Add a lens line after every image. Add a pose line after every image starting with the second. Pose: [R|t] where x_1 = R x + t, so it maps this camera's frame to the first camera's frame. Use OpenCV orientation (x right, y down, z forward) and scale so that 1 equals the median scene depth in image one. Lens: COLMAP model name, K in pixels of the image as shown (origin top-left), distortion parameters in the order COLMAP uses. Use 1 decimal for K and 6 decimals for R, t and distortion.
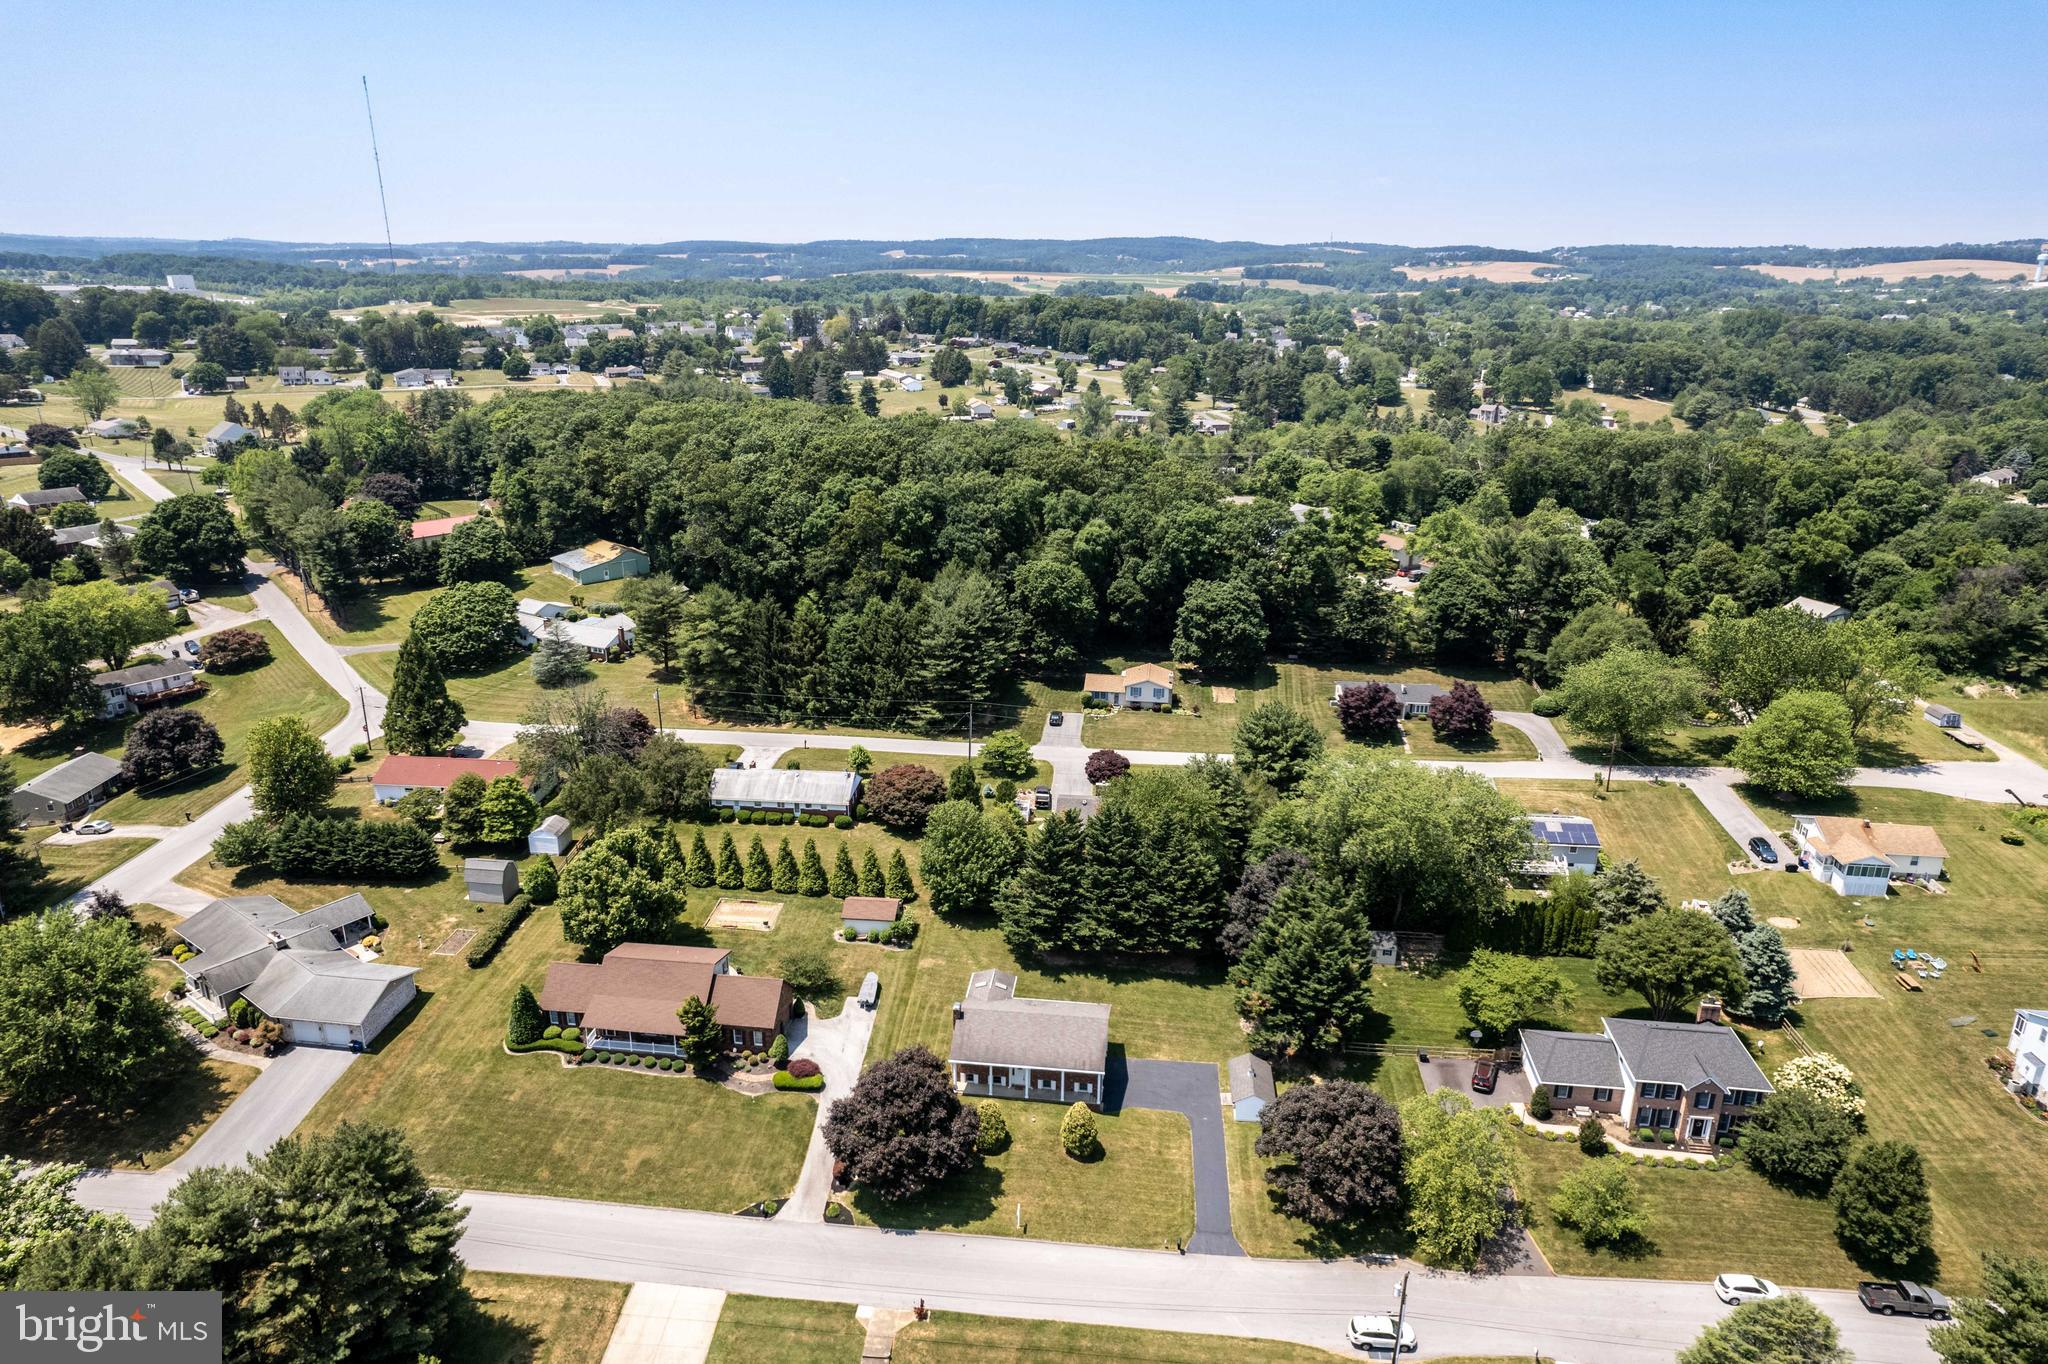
lens RADIAL K [[1326.6, 0, 1024.0], [0, 1326.6, 682.0], [0, 0, 1]] dist [-0.008607, 0.000770]
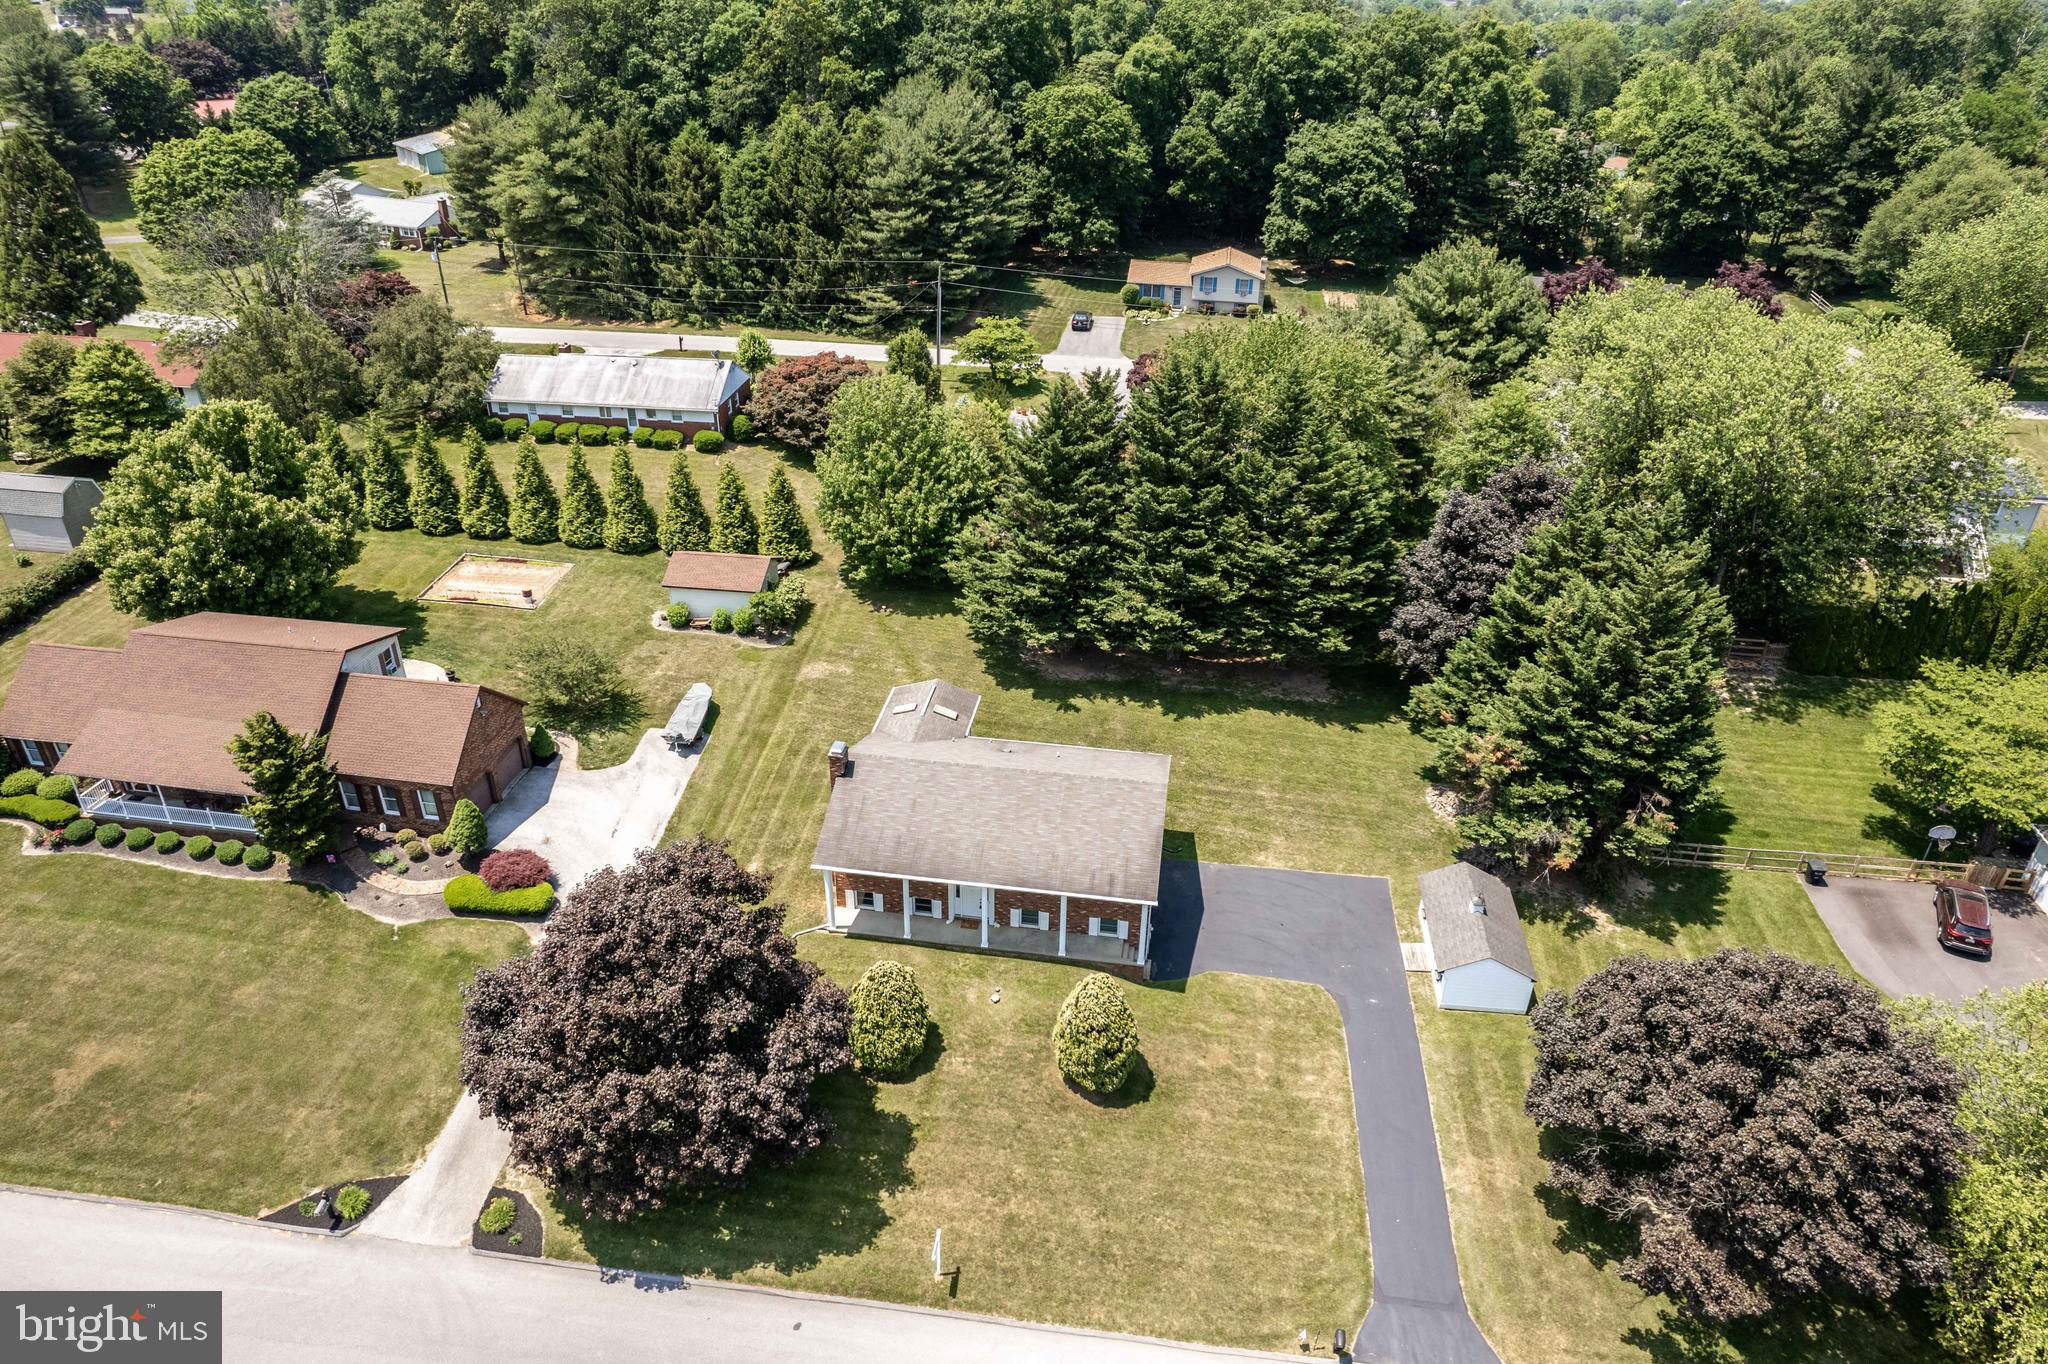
lens RADIAL K [[1319.4, 0, 1024.0], [0, 1319.4, 682.0], [0, 0, 1]] dist [-0.065584, 0.059117]
pose [[0.999482, 0.022180, -0.023322, 0.021308], [-0.017691, 0.983950, 0.177567, 0.124476], [0.026886, -0.177062, 0.983832, 0.497033]]
